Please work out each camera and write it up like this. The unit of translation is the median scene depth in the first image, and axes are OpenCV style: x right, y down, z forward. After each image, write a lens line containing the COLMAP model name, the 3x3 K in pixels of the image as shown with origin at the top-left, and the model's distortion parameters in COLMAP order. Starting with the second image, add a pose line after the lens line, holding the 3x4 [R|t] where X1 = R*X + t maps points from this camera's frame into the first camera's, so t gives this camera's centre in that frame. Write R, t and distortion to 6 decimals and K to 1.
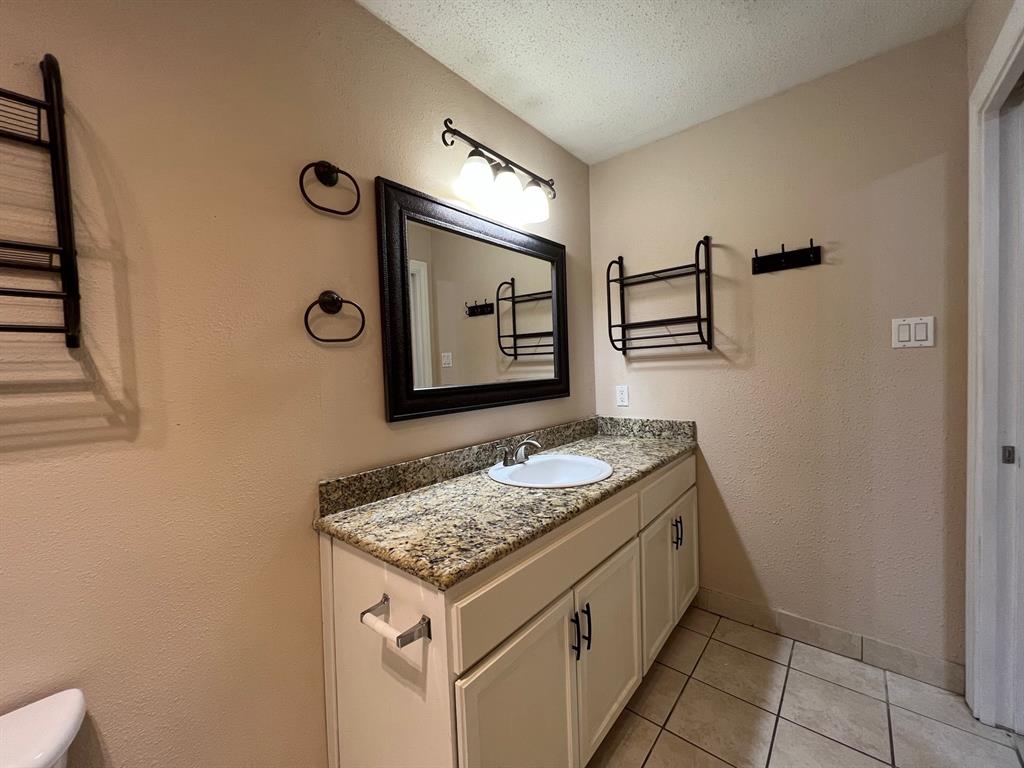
lens RADIAL K [[410.4, 0, 509.4], [0, 410.4, 382.4], [0, 0, 1]] dist [-0.000752, 0.000206]
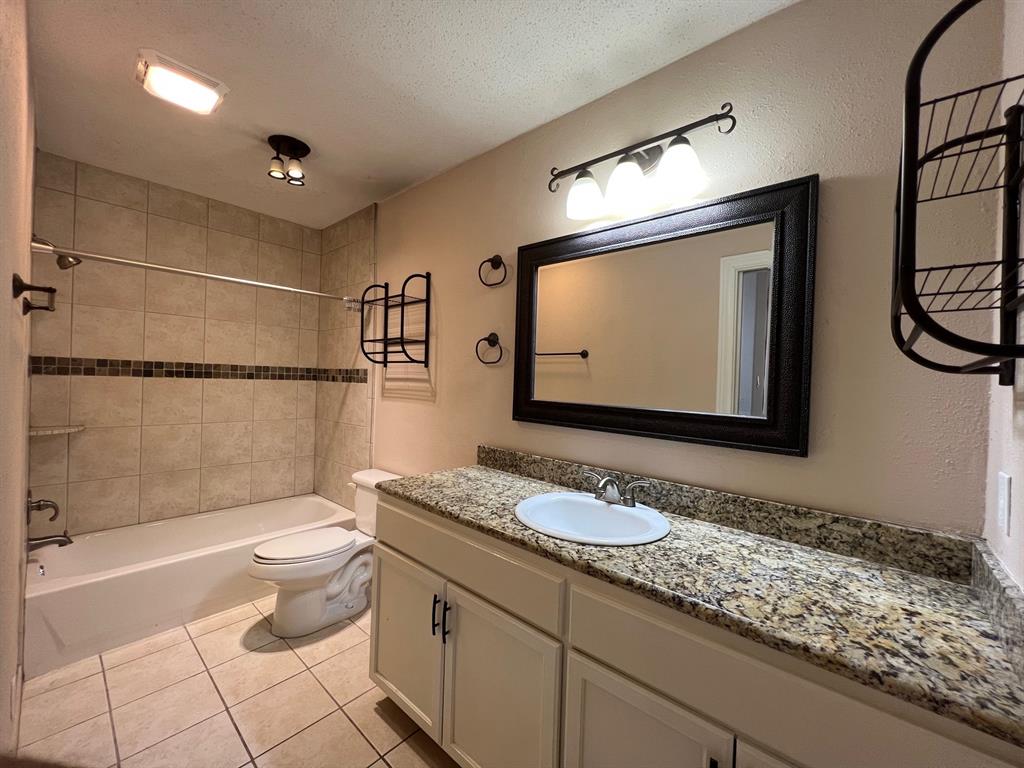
lens RADIAL K [[410.4, 0, 509.4], [0, 410.4, 382.4], [0, 0, 1]] dist [-0.000752, 0.000206]
pose [[-0.032102, 0.046234, -0.998415, 1.260230], [-0.069270, 0.996425, 0.048369, -0.112167], [0.997081, 0.070713, -0.028785, 1.164276]]
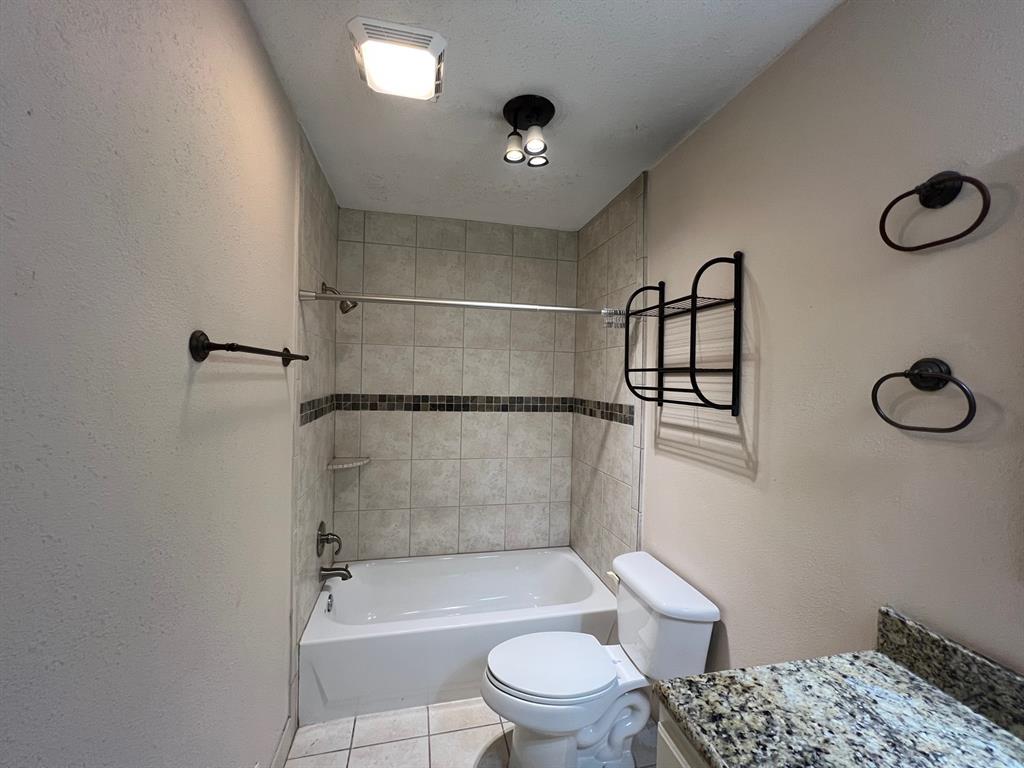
lens RADIAL K [[410.4, 0, 509.4], [0, 410.4, 382.4], [0, 0, 1]] dist [-0.000752, 0.000206]
pose [[-0.606749, 0.034936, -0.794125, 0.574000], [-0.030223, 0.997297, 0.066966, -0.213382], [0.794319, 0.064632, -0.604053, 0.883164]]
